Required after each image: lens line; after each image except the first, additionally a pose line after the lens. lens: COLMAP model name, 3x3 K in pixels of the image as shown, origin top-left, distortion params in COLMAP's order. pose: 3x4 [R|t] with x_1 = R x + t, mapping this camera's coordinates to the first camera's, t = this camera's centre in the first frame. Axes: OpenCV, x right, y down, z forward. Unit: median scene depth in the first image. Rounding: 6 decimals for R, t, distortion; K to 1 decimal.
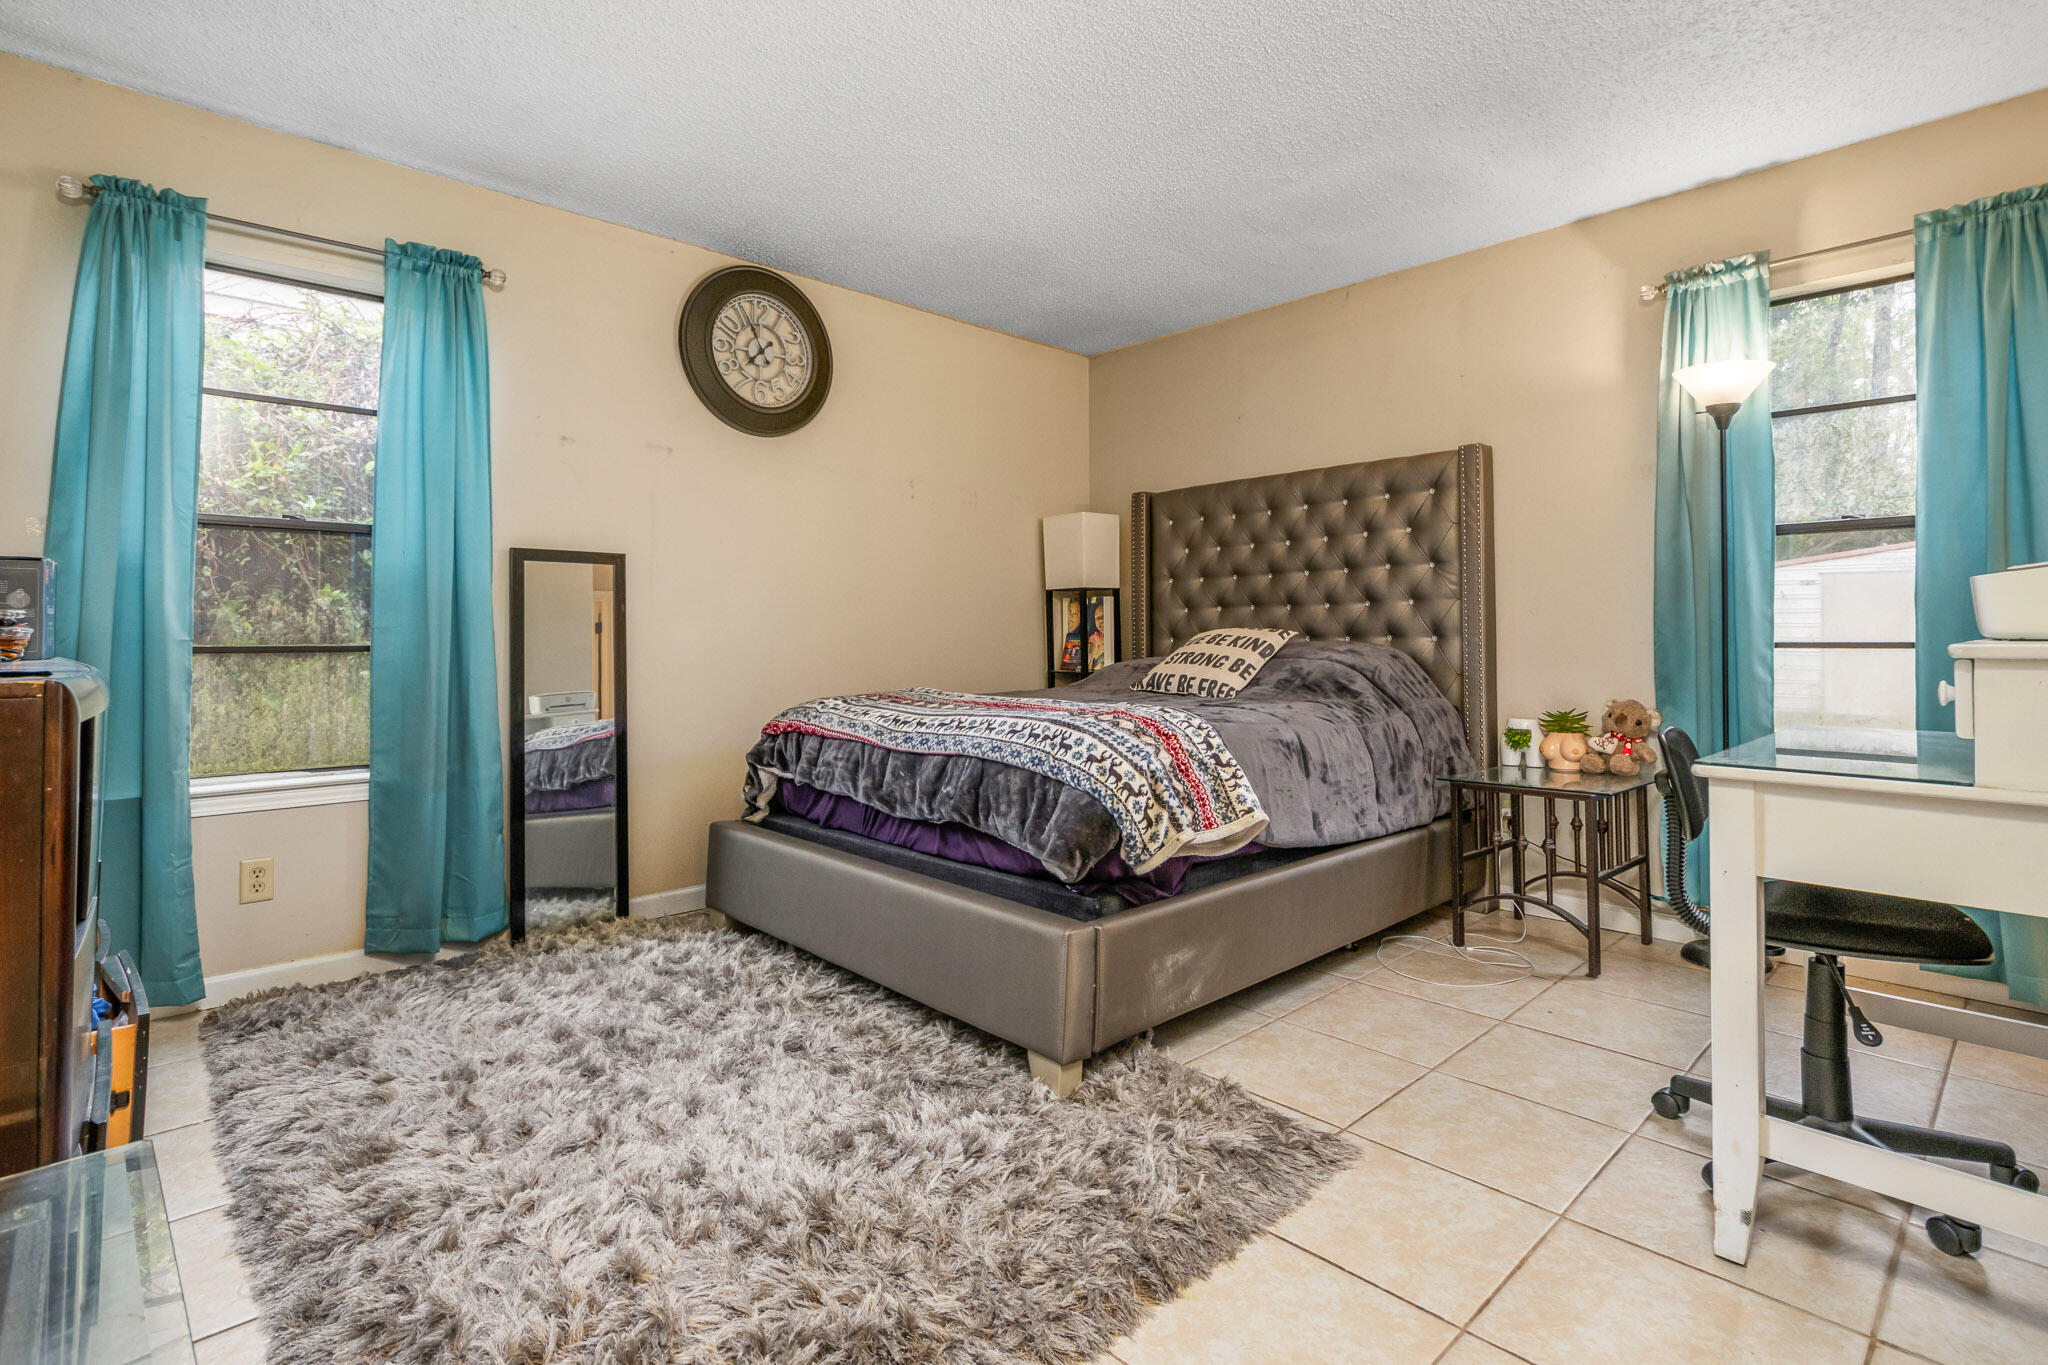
lens RADIAL K [[990.1, 0, 1022.3], [0, 990.1, 620.9], [0, 0, 1]] dist [0.003292, 0.000307]
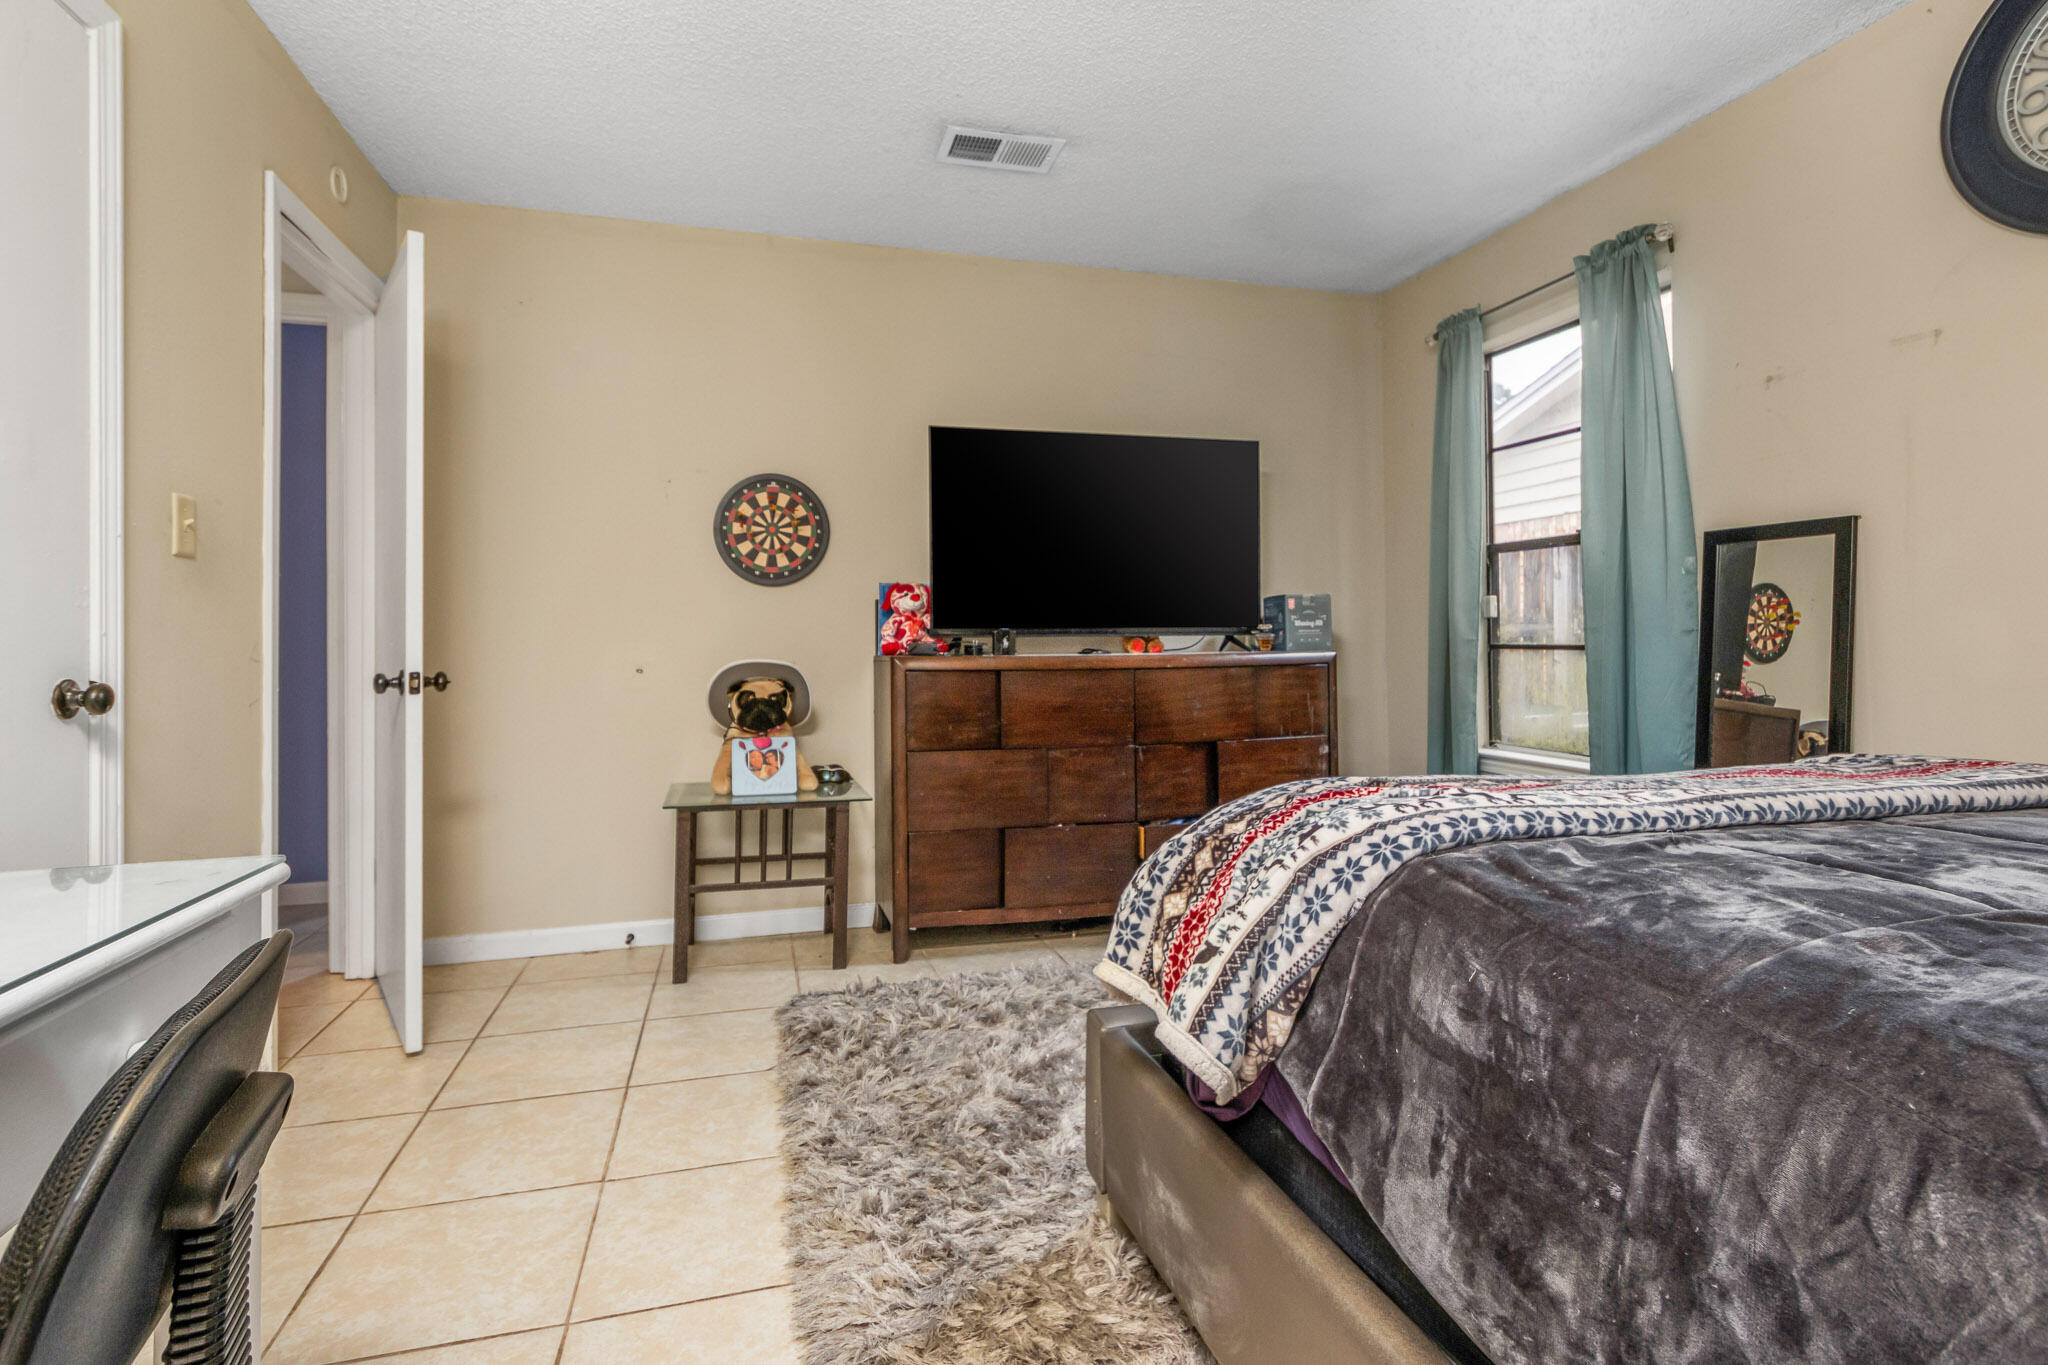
lens RADIAL K [[990.1, 0, 1017.4], [0, 990.1, 664.5], [0, 0, 1]] dist [0.003292, 0.000307]
pose [[-0.458994, 0.020908, -0.888193, 0.540209], [0.028582, 0.999553, 0.008759, 0.014421], [0.887980, -0.021366, -0.459386, 0.909092]]
